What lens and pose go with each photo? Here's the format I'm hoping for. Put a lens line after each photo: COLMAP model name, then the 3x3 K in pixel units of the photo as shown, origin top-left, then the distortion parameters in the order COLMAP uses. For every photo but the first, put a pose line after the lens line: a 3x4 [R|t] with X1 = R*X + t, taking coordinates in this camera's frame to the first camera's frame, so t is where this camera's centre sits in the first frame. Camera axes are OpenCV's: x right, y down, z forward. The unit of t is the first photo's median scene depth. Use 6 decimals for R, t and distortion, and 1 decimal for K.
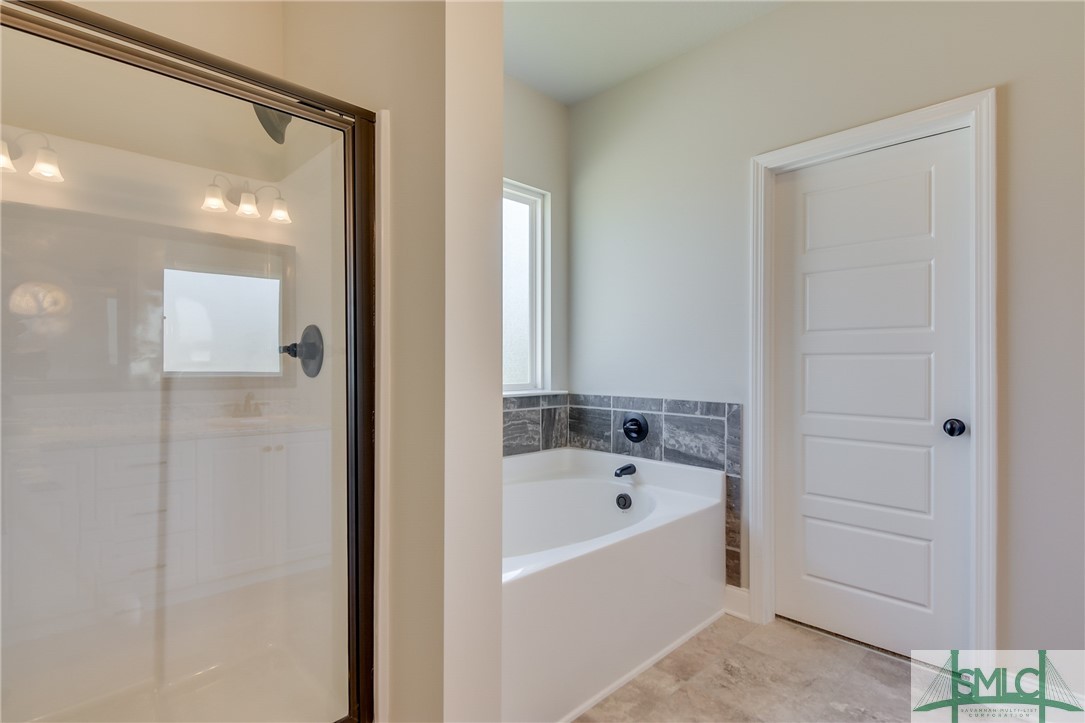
lens RADIAL K [[521.8, 0, 546.2], [0, 521.8, 362.8], [0, 0, 1]] dist [0.013117, -0.004429]
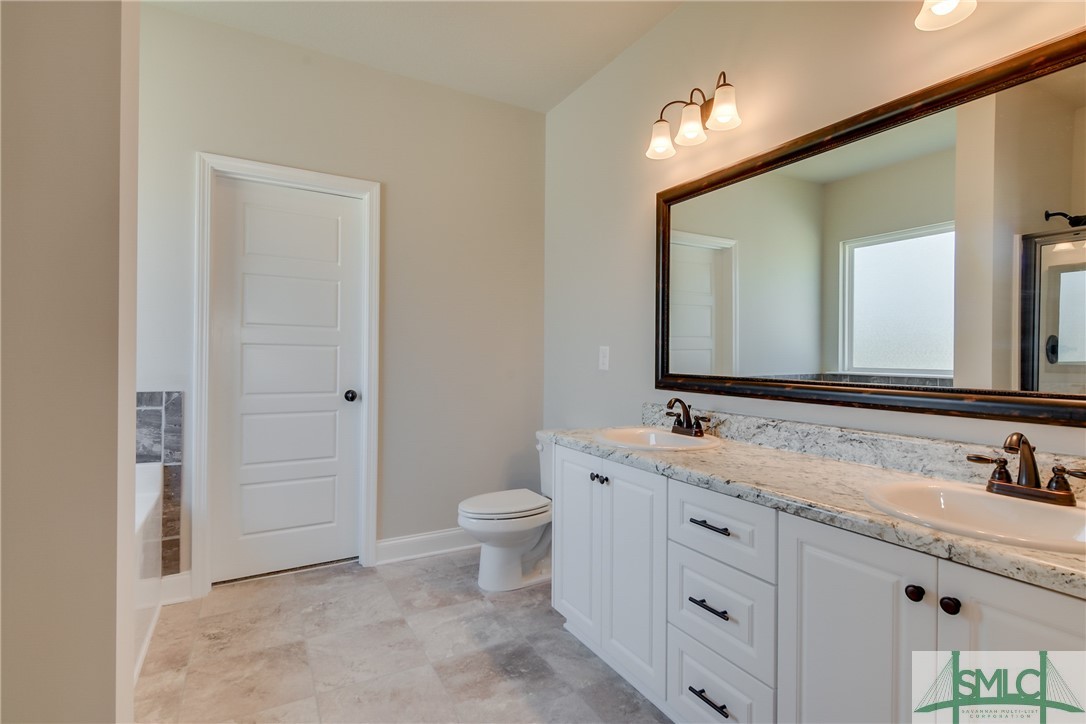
lens RADIAL K [[522.3, 0, 545.2], [0, 522.3, 357.5], [0, 0, 1]] dist [0.013117, -0.004429]
pose [[0.260161, -0.004294, 0.965556, -0.434370], [-0.015494, 0.999843, 0.008621, -0.006857], [-0.965441, -0.017203, 0.260054, 0.062303]]
